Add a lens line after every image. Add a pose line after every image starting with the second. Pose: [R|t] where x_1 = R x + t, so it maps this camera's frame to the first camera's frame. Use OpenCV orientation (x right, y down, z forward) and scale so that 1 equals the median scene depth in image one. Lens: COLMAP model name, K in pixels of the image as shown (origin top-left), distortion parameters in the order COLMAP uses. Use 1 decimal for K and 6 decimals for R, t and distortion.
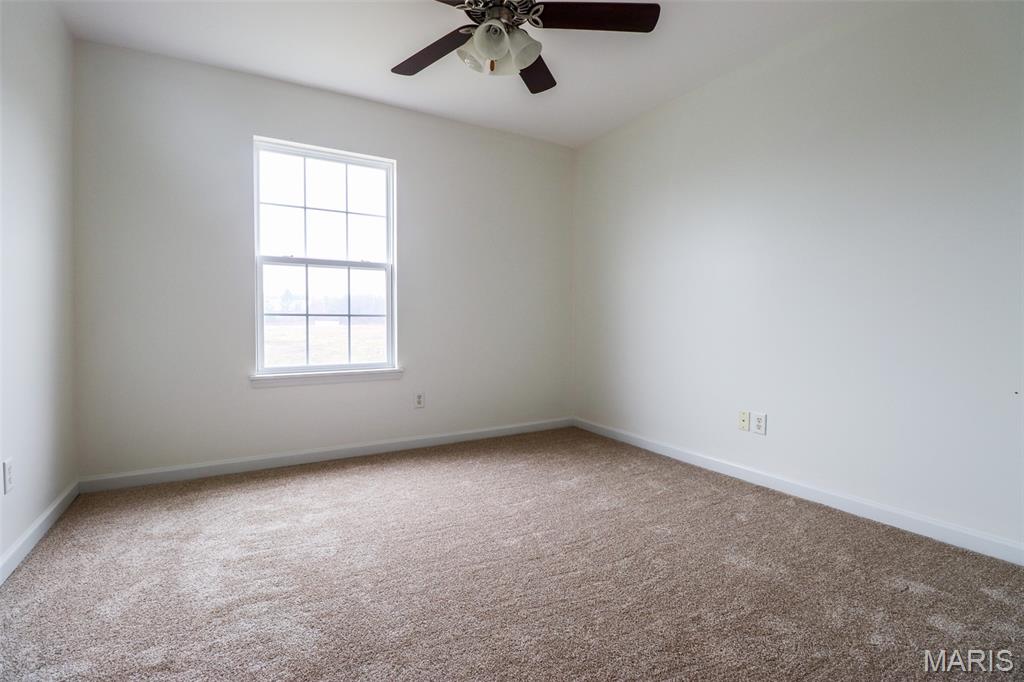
lens RADIAL K [[476.0, 0, 512.2], [0, 476.0, 335.0], [0, 0, 1]] dist [-0.009952, -0.006125]
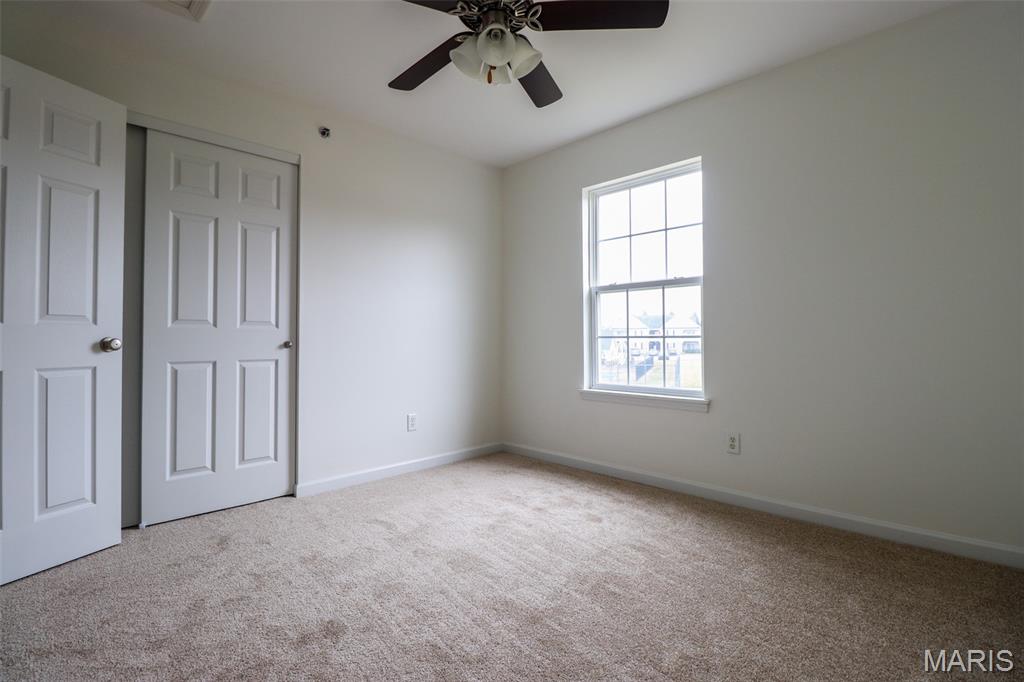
lens RADIAL K [[476.0, 0, 514.0], [0, 476.0, 336.4], [0, 0, 1]] dist [-0.009952, -0.006125]
pose [[0.248466, -0.013425, -0.968548, 0.539696], [-0.025935, 0.999453, -0.020506, -0.016282], [0.968293, 0.030214, 0.247982, 0.508436]]
